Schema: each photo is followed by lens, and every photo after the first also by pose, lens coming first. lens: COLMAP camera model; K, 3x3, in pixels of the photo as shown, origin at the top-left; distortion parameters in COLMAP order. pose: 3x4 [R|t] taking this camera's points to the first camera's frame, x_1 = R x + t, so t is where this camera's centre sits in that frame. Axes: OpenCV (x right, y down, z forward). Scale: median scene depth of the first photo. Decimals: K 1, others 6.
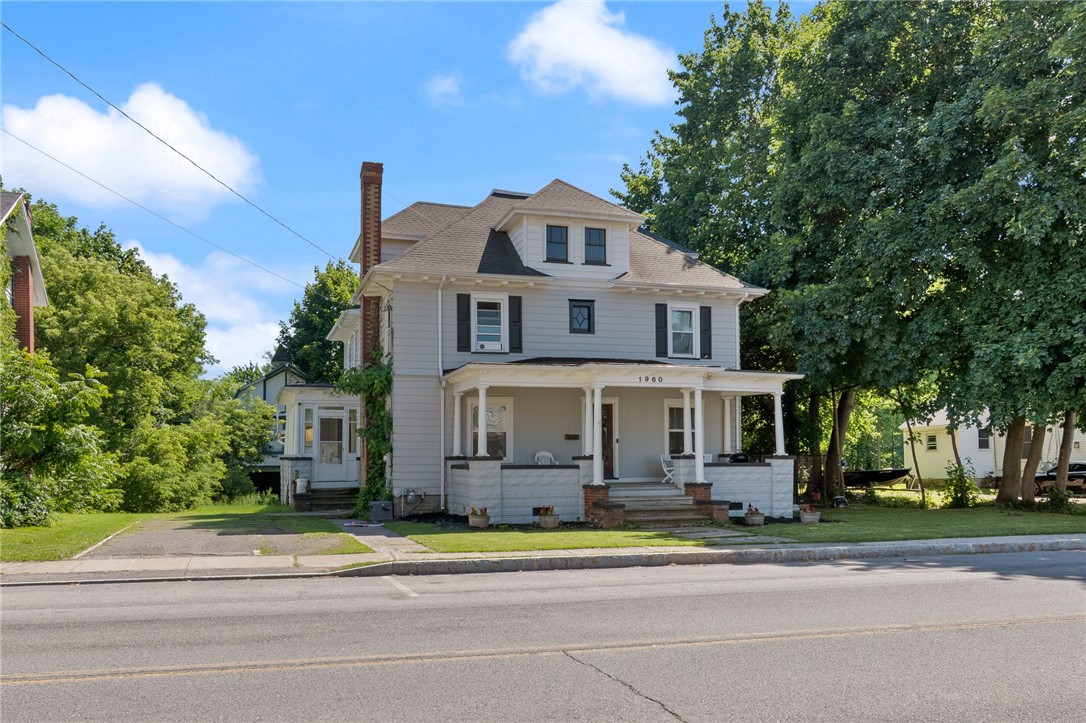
lens RADIAL K [[590.6, 0, 572.7], [0, 590.6, 361.4], [0, 0, 1]] dist [0.000977, 0.000143]
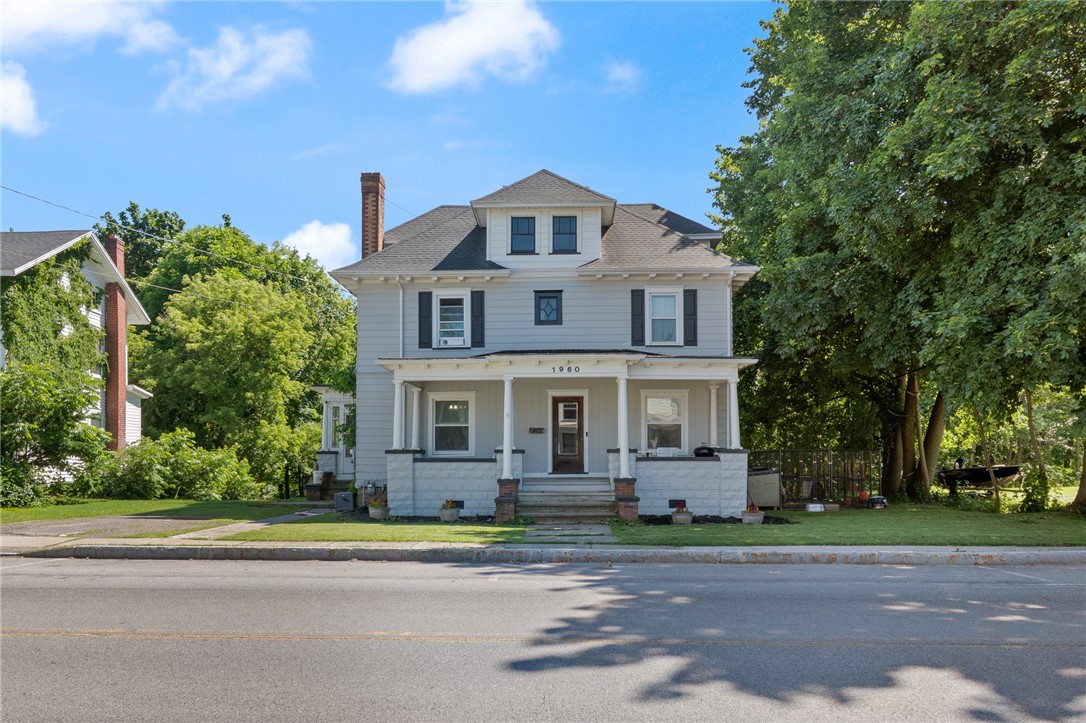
lens RADIAL K [[590.6, 0, 543.5], [0, 590.6, 361.8], [0, 0, 1]] dist [0.000977, 0.000143]
pose [[0.973034, -0.033924, -0.228152, 0.240583], [0.035979, 0.999341, 0.004855, 0.009289], [0.227837, -0.012933, 0.973613, 0.046094]]
